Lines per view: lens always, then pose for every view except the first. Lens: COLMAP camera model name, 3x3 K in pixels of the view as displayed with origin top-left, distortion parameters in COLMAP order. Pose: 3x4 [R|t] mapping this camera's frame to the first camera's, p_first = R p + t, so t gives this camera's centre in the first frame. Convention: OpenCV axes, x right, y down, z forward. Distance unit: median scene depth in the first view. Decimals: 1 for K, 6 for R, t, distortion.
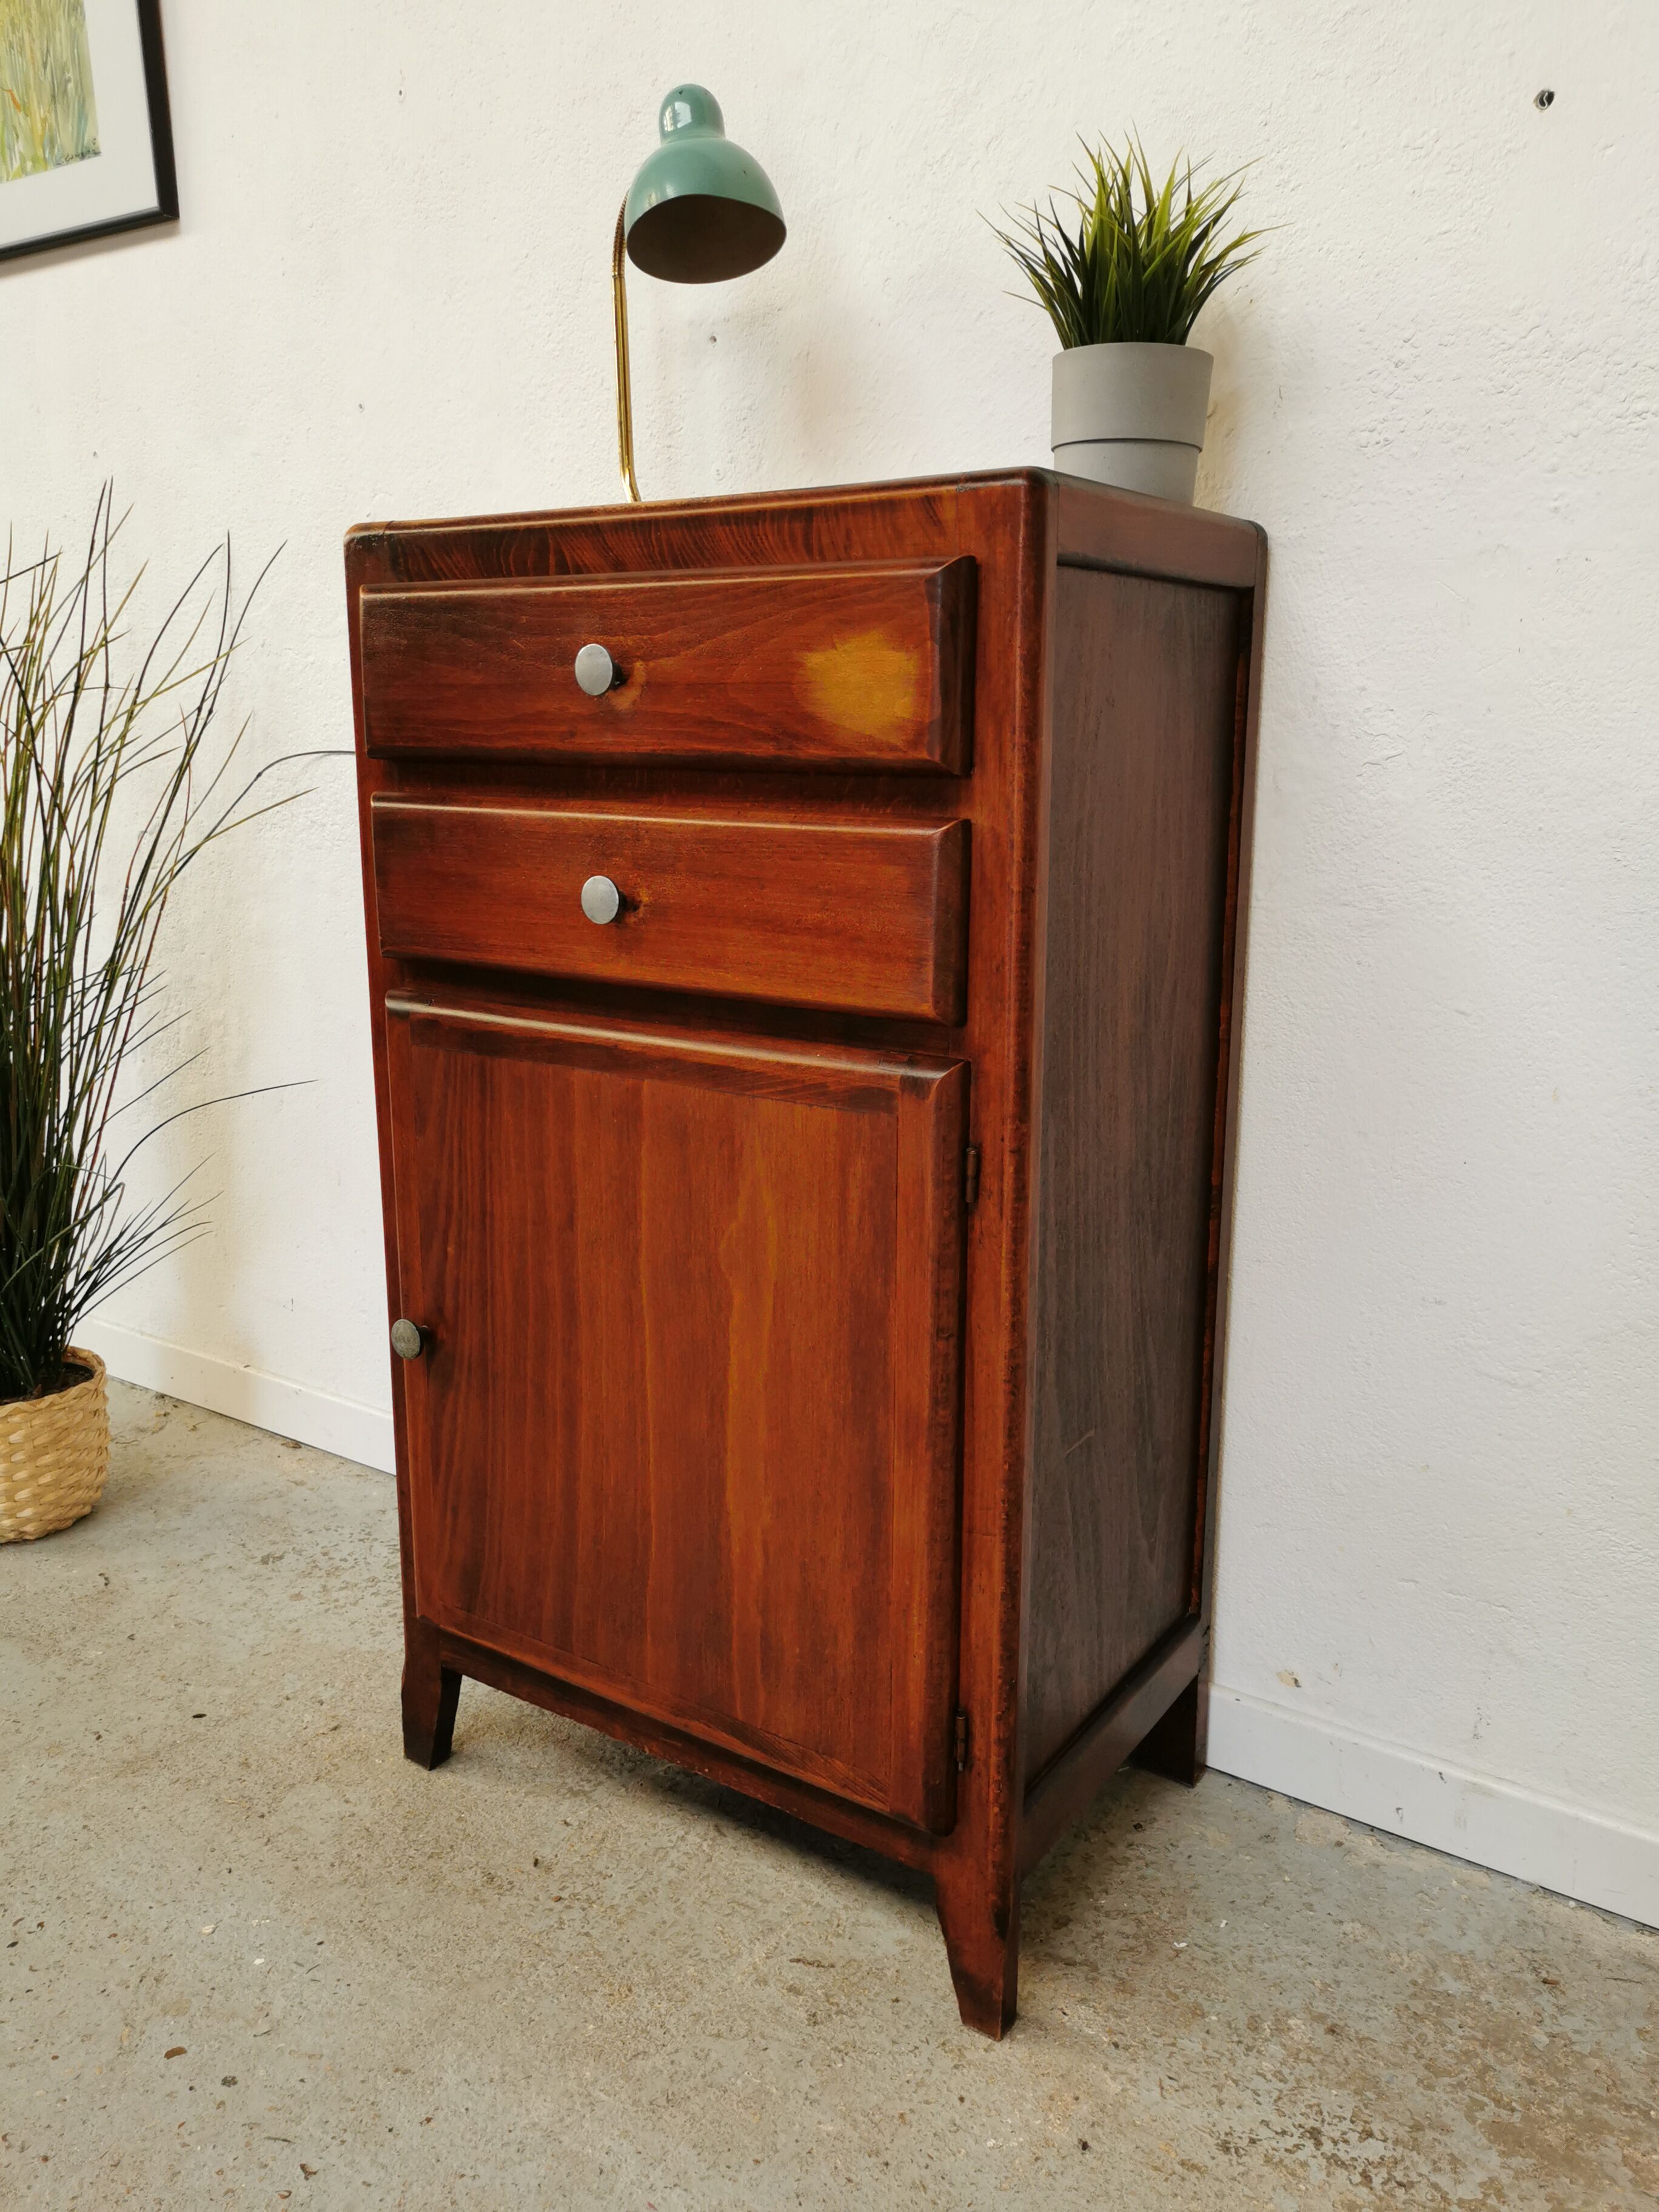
lens RADIAL K [[1701.7, 0, 831.9], [0, 1701.7, 1103.8], [0, 0, 1]] dist [0.069067, -0.078359]
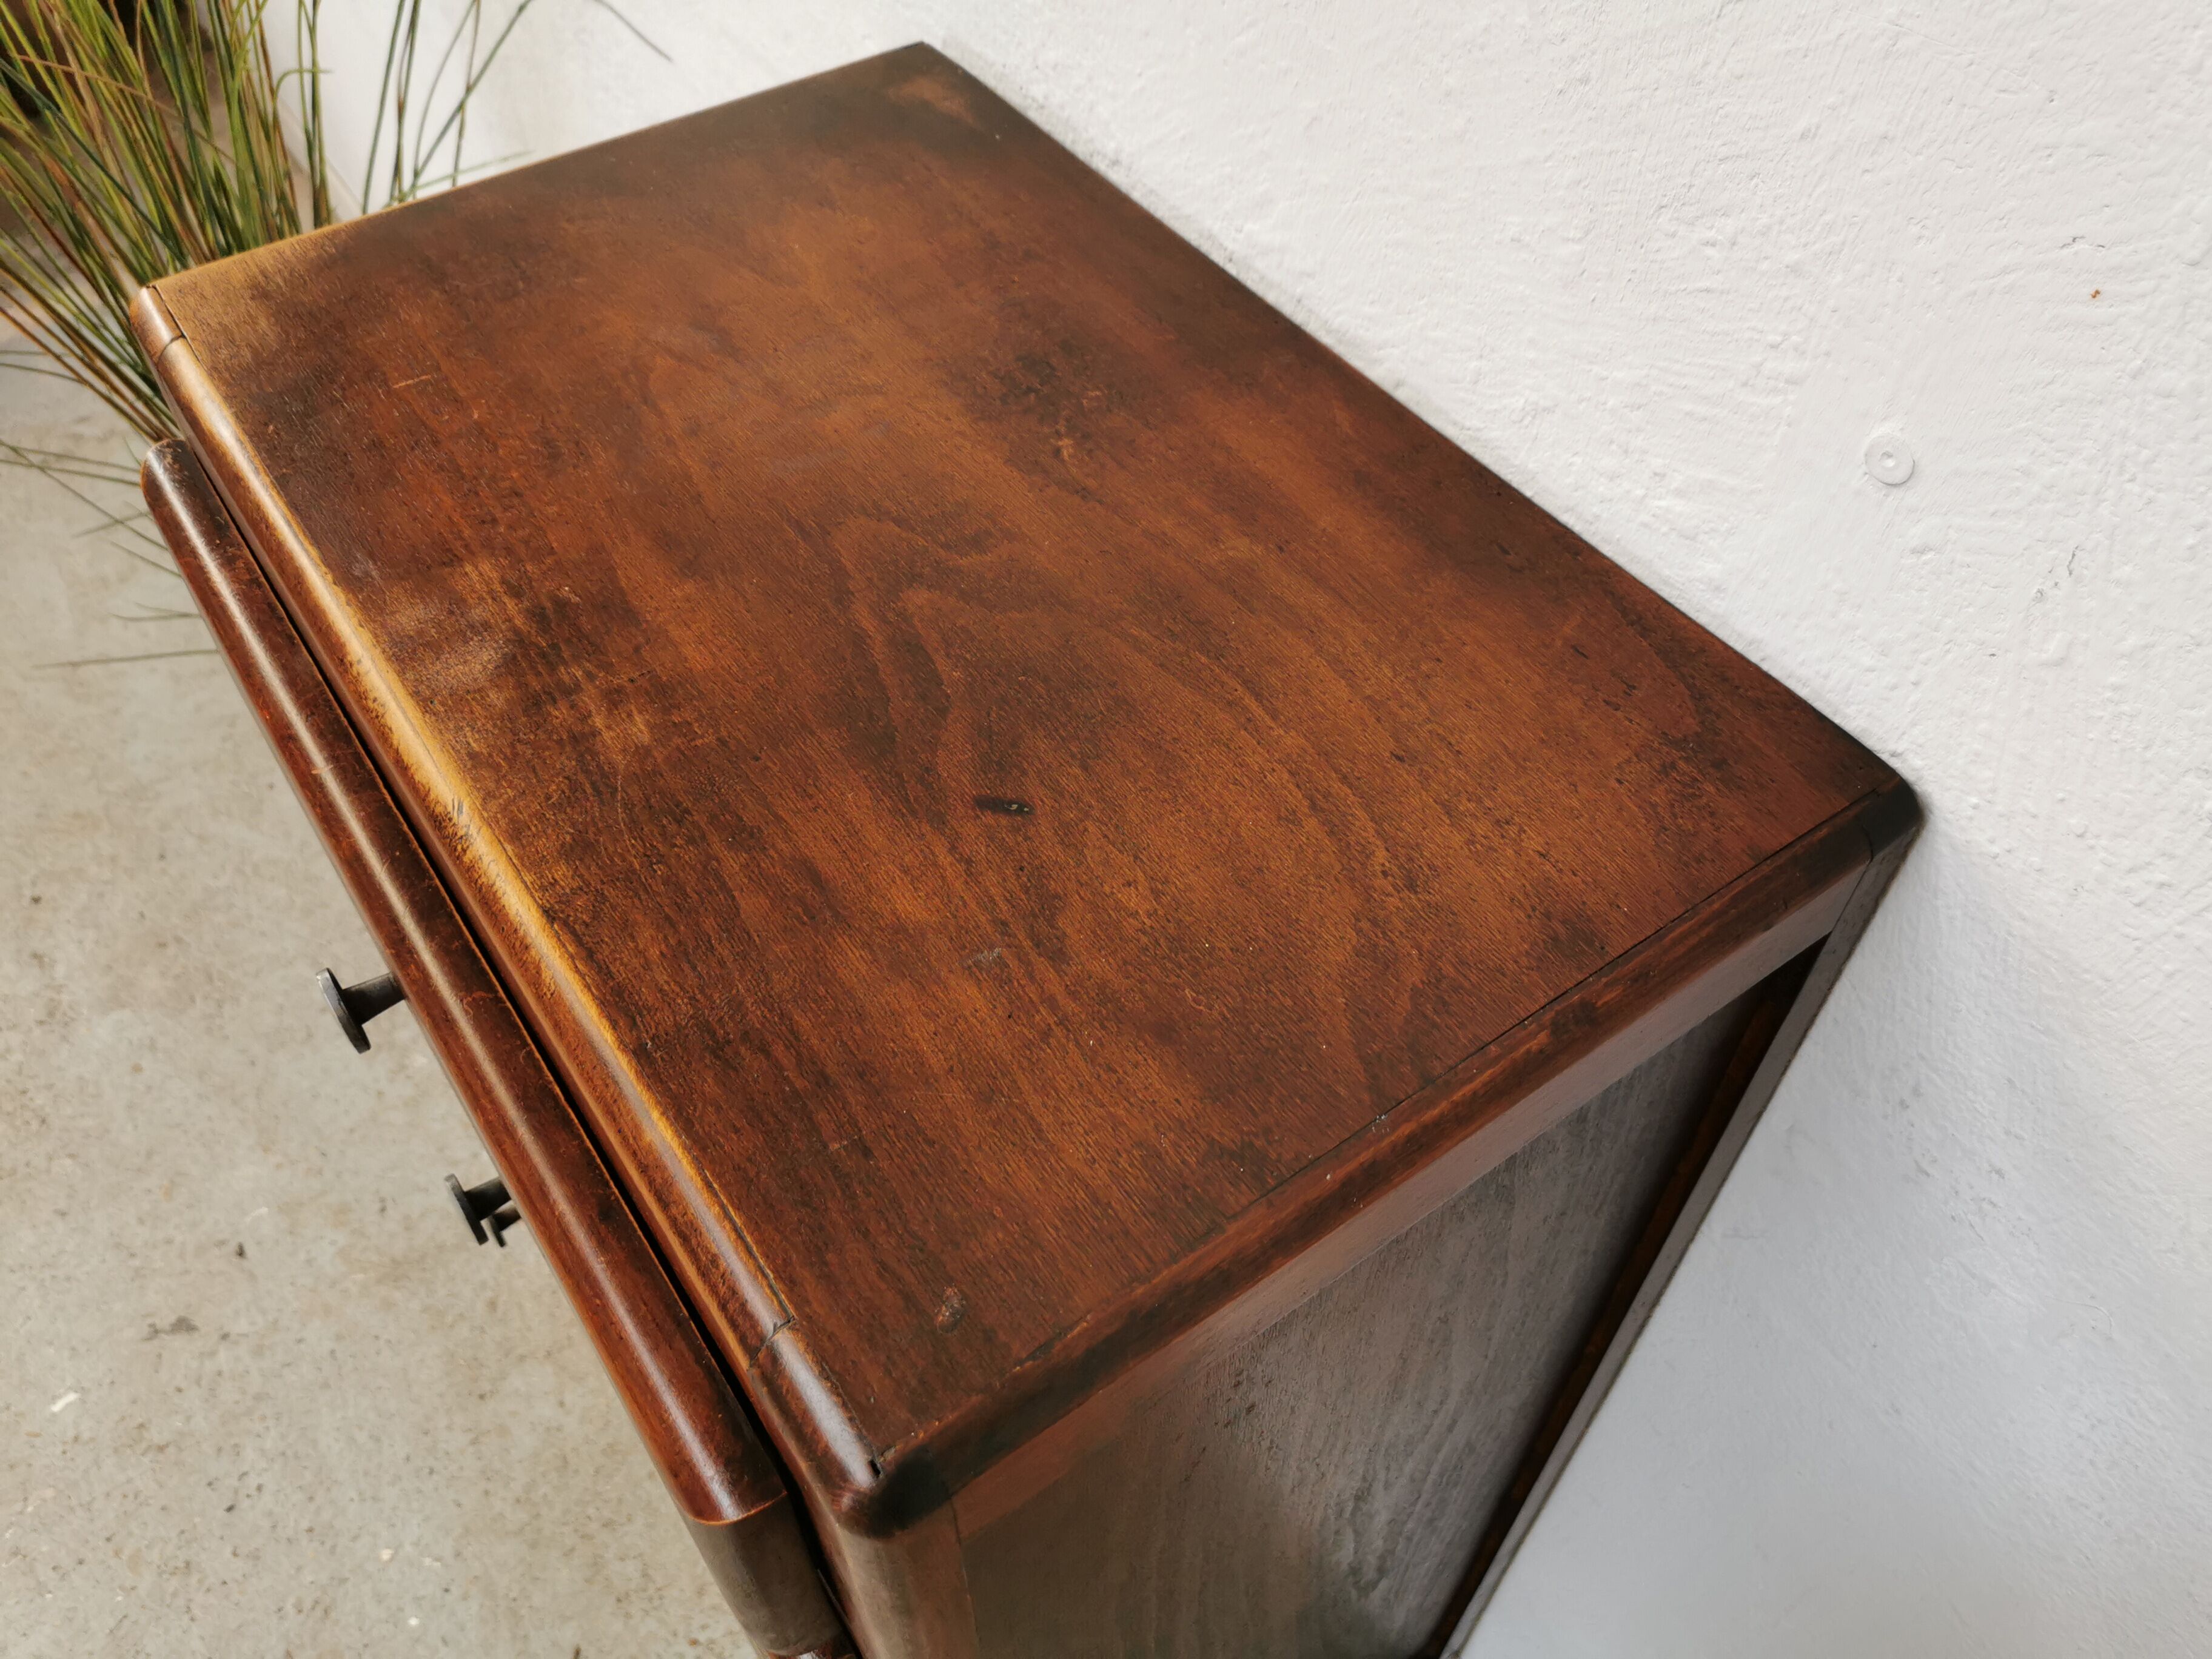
lens RADIAL K [[1730.1, 0, 1098.5], [0, 1730.1, 834.7], [0, 0, 1]] dist [0.088036, -0.117658]
pose [[0.931563, 0.279402, -0.232647, 0.179978], [-0.079639, 0.781149, 0.619245, -0.602641], [0.354750, -0.558338, 0.749941, 0.647623]]
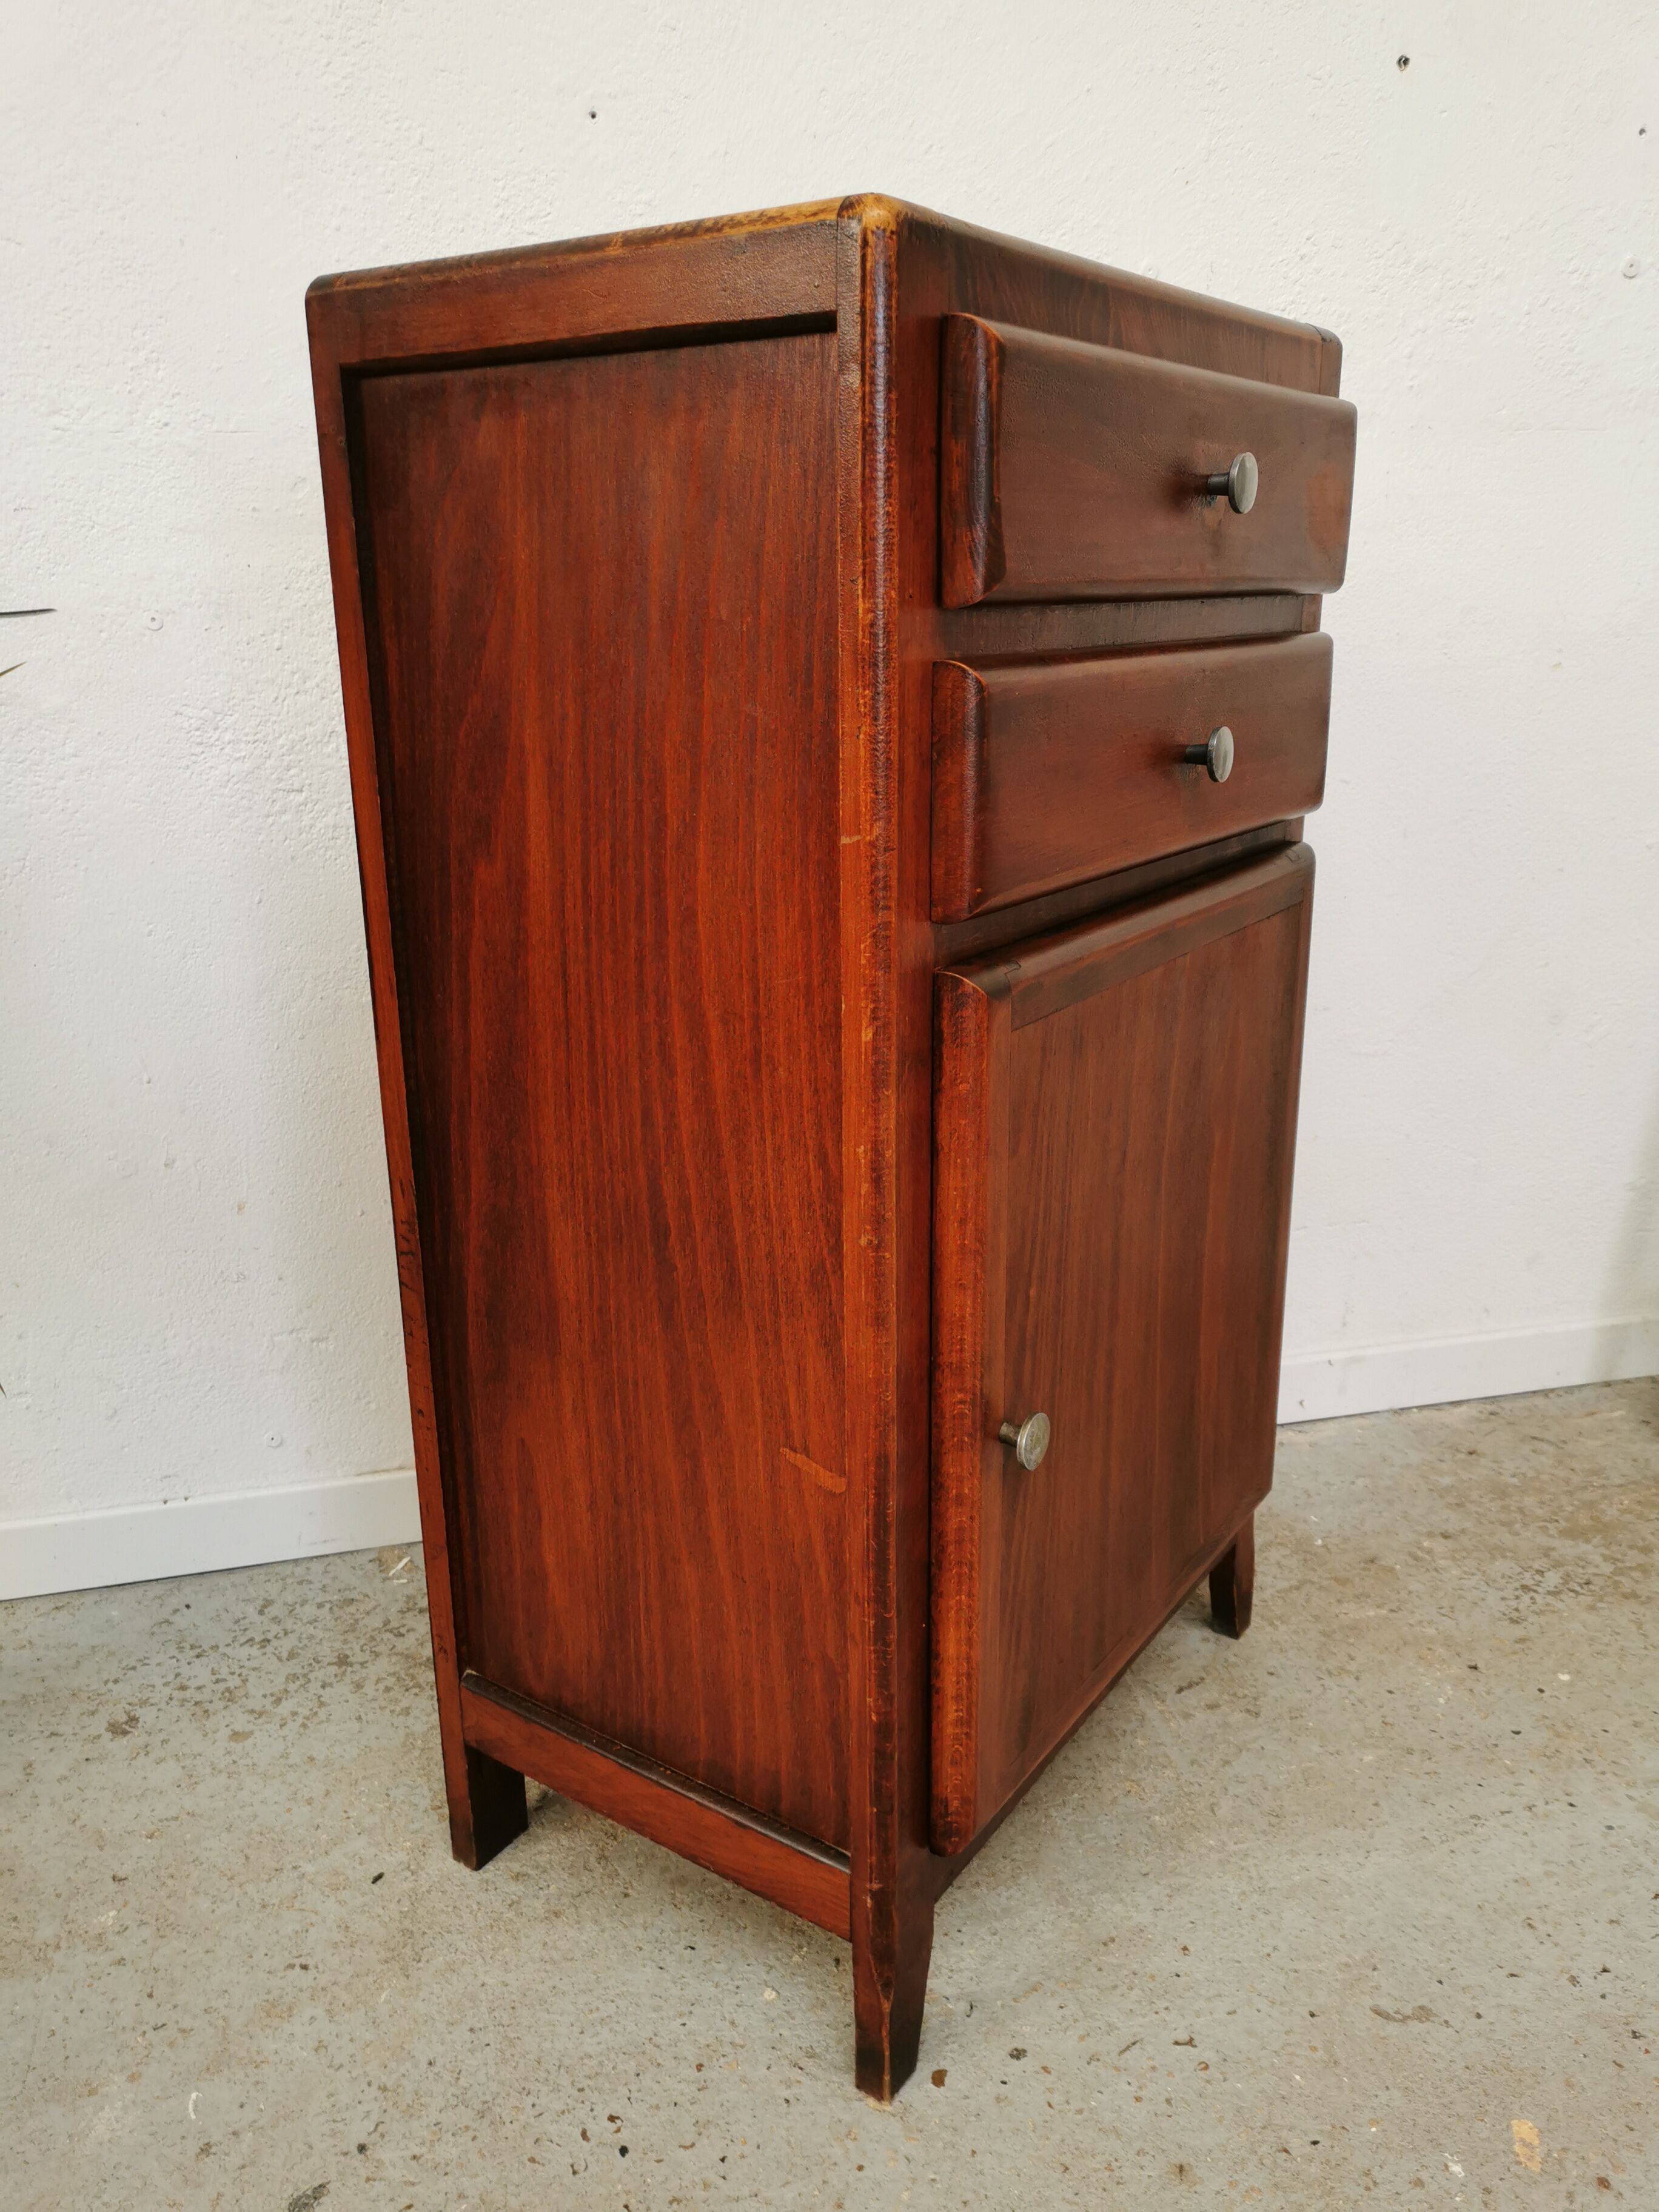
lens RADIAL K [[1712.0, 0, 833.7], [0, 1712.0, 1104.9], [0, 0, 1]] dist [0.065572, -0.081982]
pose [[0.666915, -0.227056, 0.709697, -0.921721], [0.177256, 0.973444, 0.144868, -0.076379], [-0.723743, 0.029184, 0.689452, 0.401884]]
